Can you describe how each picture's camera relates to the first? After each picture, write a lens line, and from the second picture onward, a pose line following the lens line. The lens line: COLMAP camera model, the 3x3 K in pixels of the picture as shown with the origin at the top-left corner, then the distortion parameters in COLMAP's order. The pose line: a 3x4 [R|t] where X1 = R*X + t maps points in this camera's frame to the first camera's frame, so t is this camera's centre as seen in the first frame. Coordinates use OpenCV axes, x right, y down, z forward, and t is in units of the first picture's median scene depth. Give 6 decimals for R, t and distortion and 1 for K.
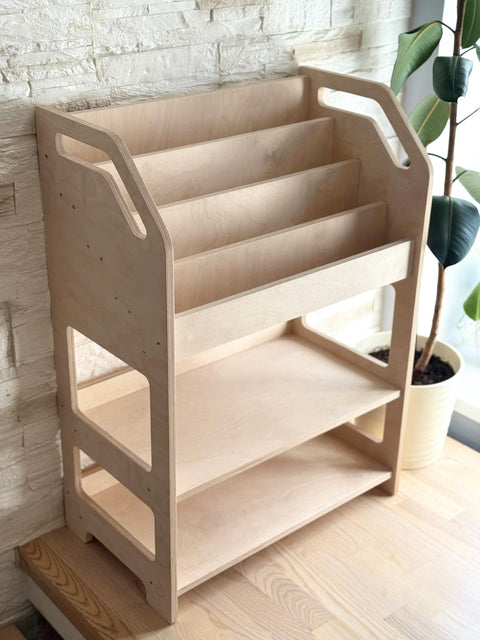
lens RADIAL K [[918.4, 0, 240.0], [0, 918.4, 320.0], [0, 0, 1]] dist [0.095563, -0.079061]
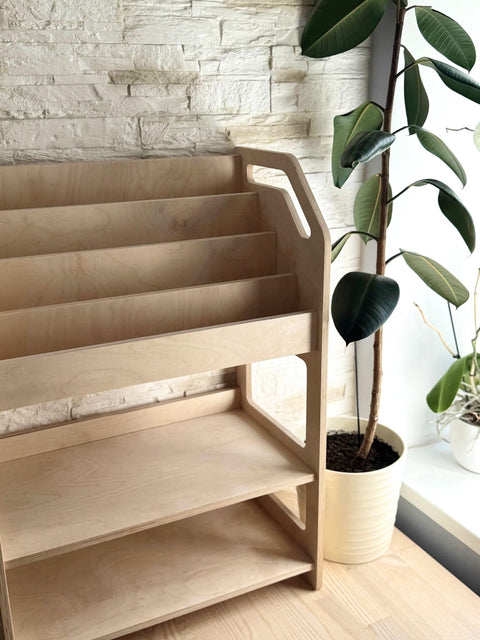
lens RADIAL K [[701.5, 0, 240.0], [0, 701.5, 320.0], [0, 0, 1]] dist [0.156604, -0.408404]
pose [[0.971388, 0.046584, -0.232886, 0.281966], [-0.078661, 0.988335, -0.130405, 0.022426], [0.224095, 0.144993, 0.963721, 0.281865]]
